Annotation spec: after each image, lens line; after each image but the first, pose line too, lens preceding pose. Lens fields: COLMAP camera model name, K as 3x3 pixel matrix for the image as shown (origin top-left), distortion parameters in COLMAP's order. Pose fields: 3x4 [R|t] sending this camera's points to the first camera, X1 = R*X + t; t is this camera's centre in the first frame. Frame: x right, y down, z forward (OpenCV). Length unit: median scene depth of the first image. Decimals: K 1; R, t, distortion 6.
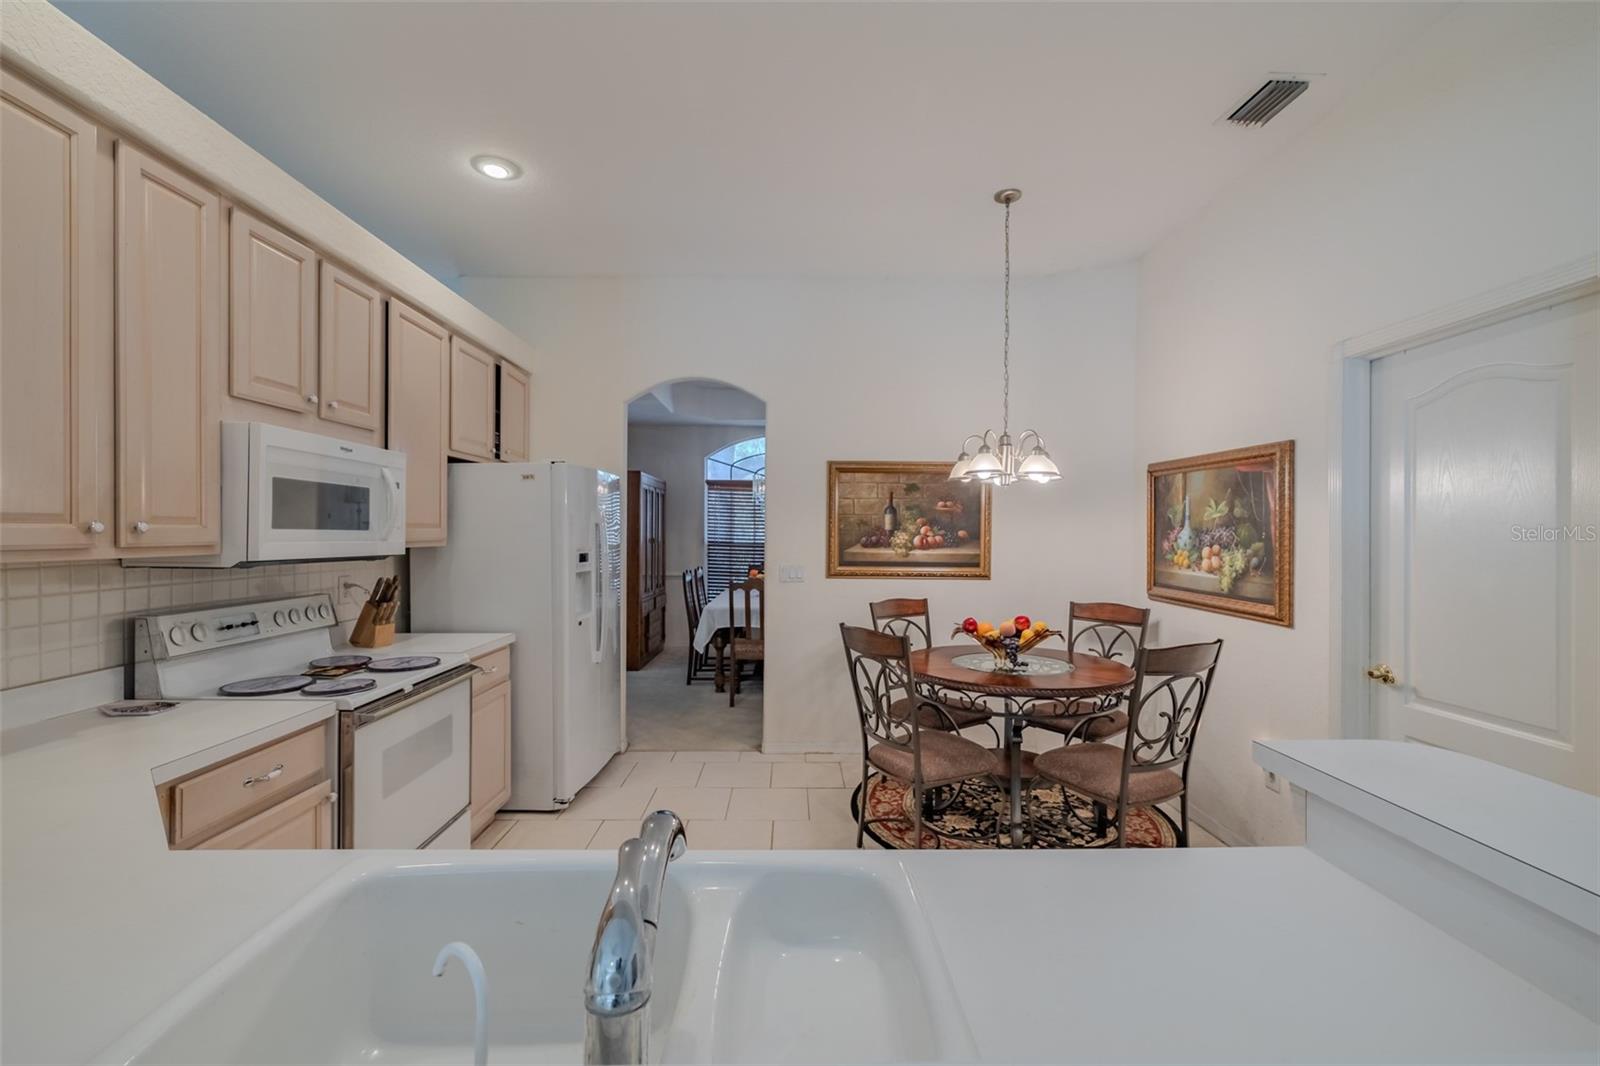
lens RADIAL K [[678.6, 0, 769.4], [0, 678.6, 531.8], [0, 0, 1]] dist [-0.001354, -0.004163]
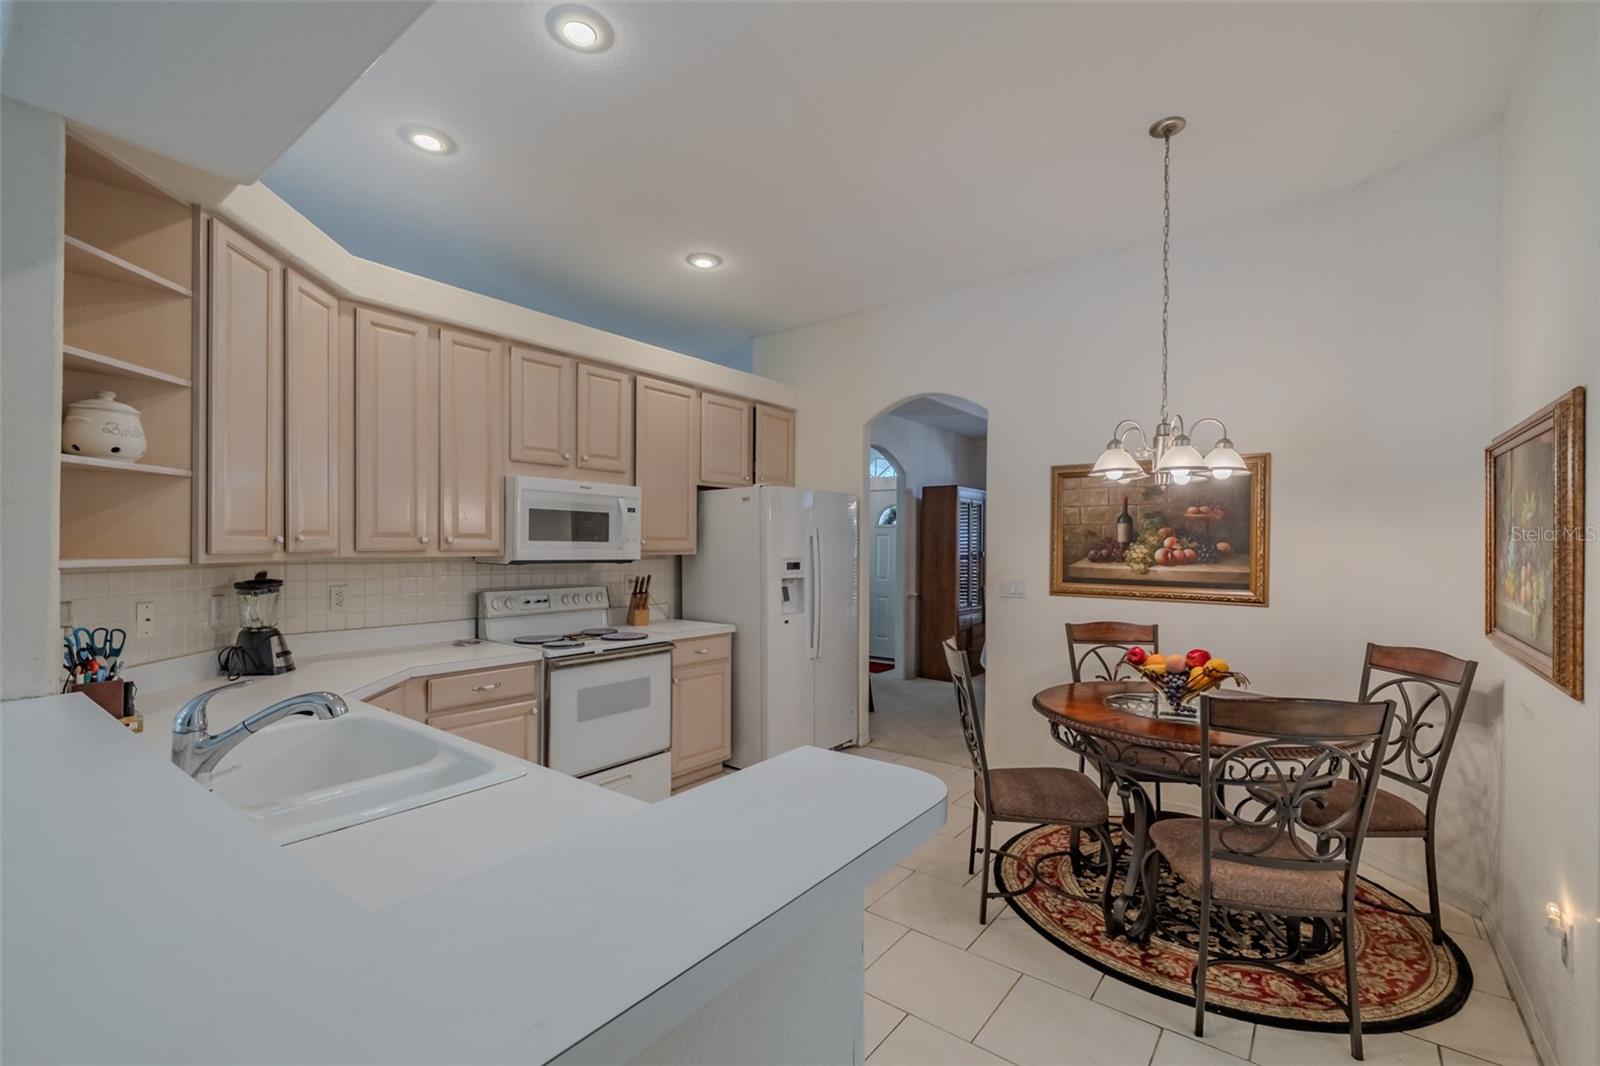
lens RADIAL K [[678.6, 0, 771.0], [0, 678.6, 542.8], [0, 0, 1]] dist [-0.001354, -0.004163]
pose [[0.776494, -0.001913, -0.630122, 0.492307], [-0.002533, 0.999978, -0.006158, 0.006432], [0.630120, 0.006378, 0.776472, 0.077051]]
